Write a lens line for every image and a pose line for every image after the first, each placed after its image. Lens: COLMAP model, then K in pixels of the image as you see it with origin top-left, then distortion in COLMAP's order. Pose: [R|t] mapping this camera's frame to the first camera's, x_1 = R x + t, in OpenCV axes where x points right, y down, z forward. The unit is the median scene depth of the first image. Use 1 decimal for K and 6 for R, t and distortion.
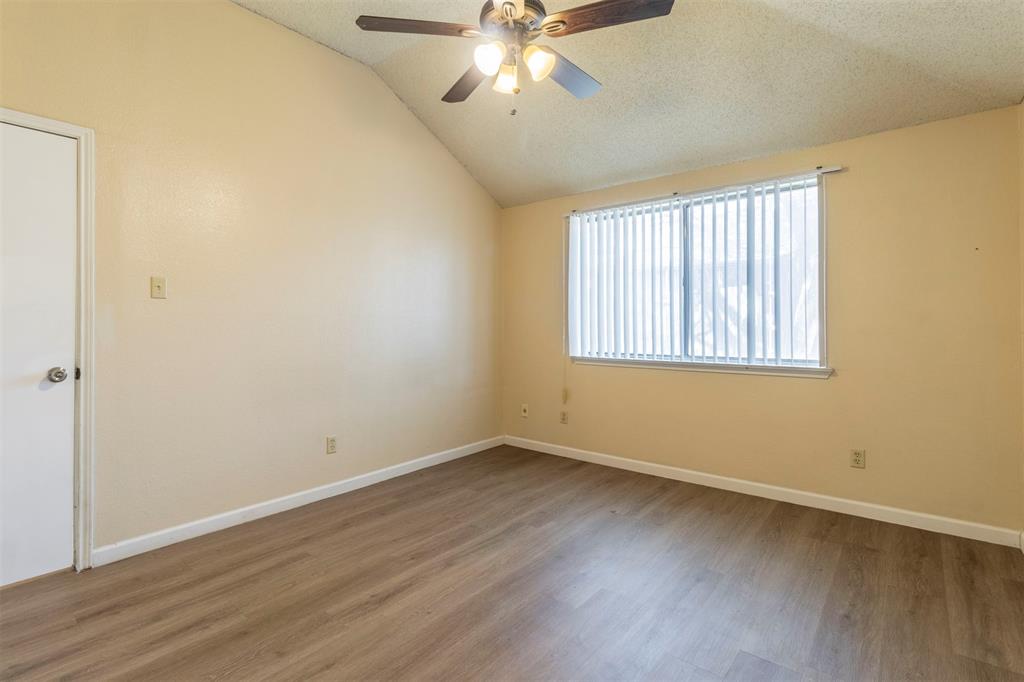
lens RADIAL K [[473.9, 0, 501.8], [0, 473.9, 334.0], [0, 0, 1]] dist [0.001300, -0.000358]
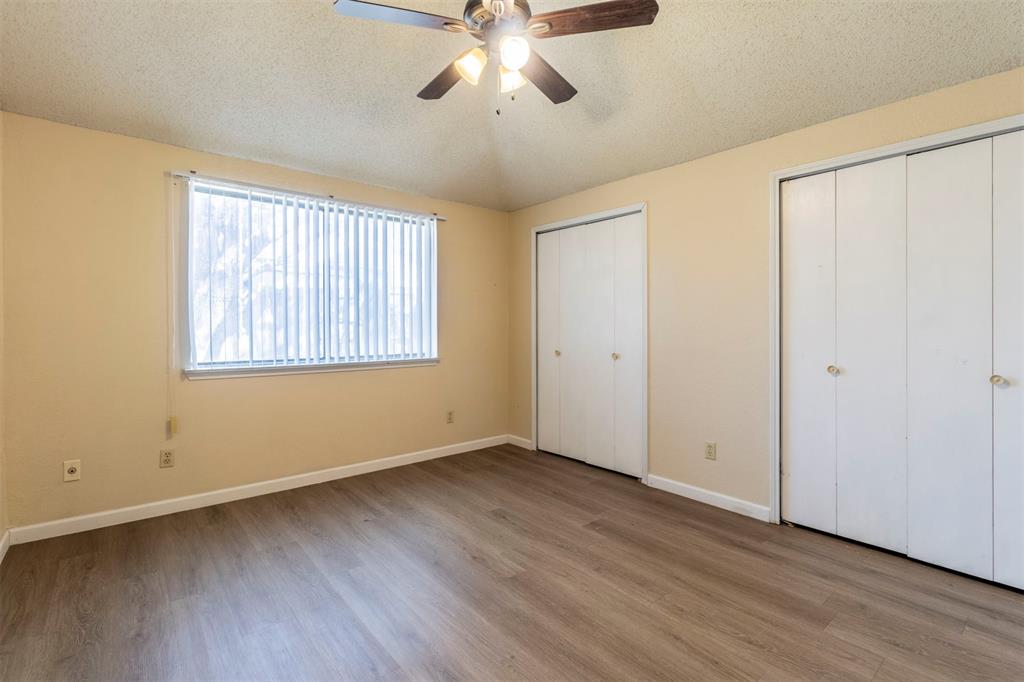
lens RADIAL K [[473.9, 0, 501.2], [0, 473.9, 333.0], [0, 0, 1]] dist [0.001300, -0.000358]
pose [[0.192878, -0.011110, 0.981160, -0.576140], [0.019551, 0.999781, 0.007477, -0.006905], [-0.981028, 0.017740, 0.193053, 0.472082]]
